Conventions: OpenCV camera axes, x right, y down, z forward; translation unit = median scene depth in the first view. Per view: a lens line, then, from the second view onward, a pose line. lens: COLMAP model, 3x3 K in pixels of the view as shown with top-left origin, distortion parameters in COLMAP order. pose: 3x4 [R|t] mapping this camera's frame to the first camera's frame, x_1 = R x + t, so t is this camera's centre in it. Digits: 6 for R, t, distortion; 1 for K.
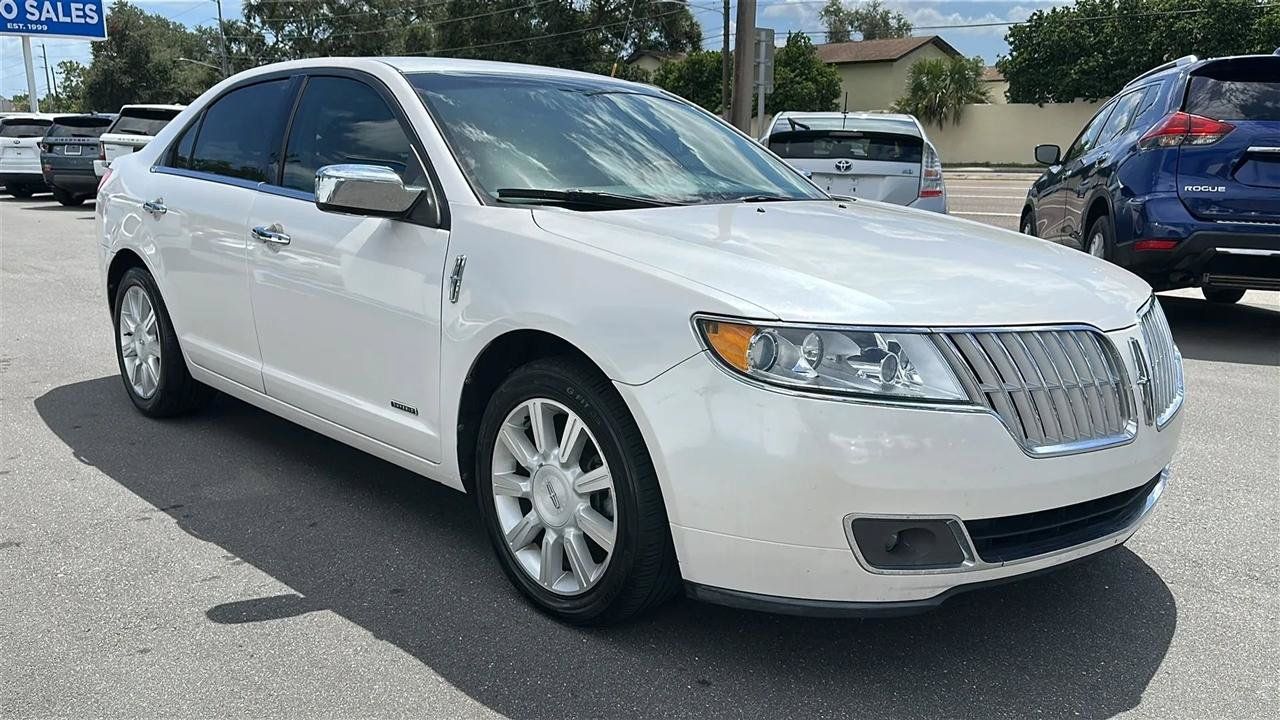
lens RADIAL K [[1037.7, 0, 640.0], [0, 1037.7, 360.0], [0, 0, 1]] dist [0.121830, -0.209680]
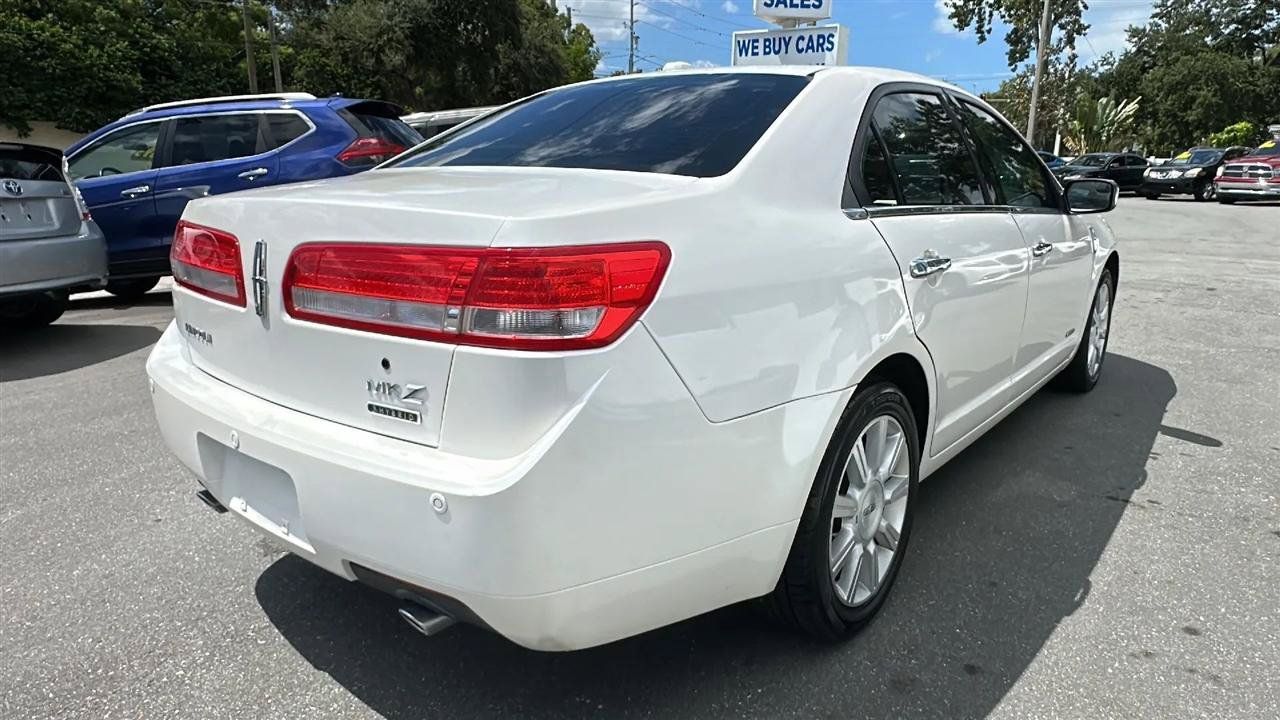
lens RADIAL K [[795.6, 0, 640.0], [0, 795.6, 360.0], [0, 0, 1]] dist [-0.003096, 0.002232]
pose [[-0.112668, -0.245329, 0.962871, -0.927237], [0.201525, 0.943259, 0.263913, -0.255176], [-0.972982, 0.223777, -0.056835, 1.208215]]
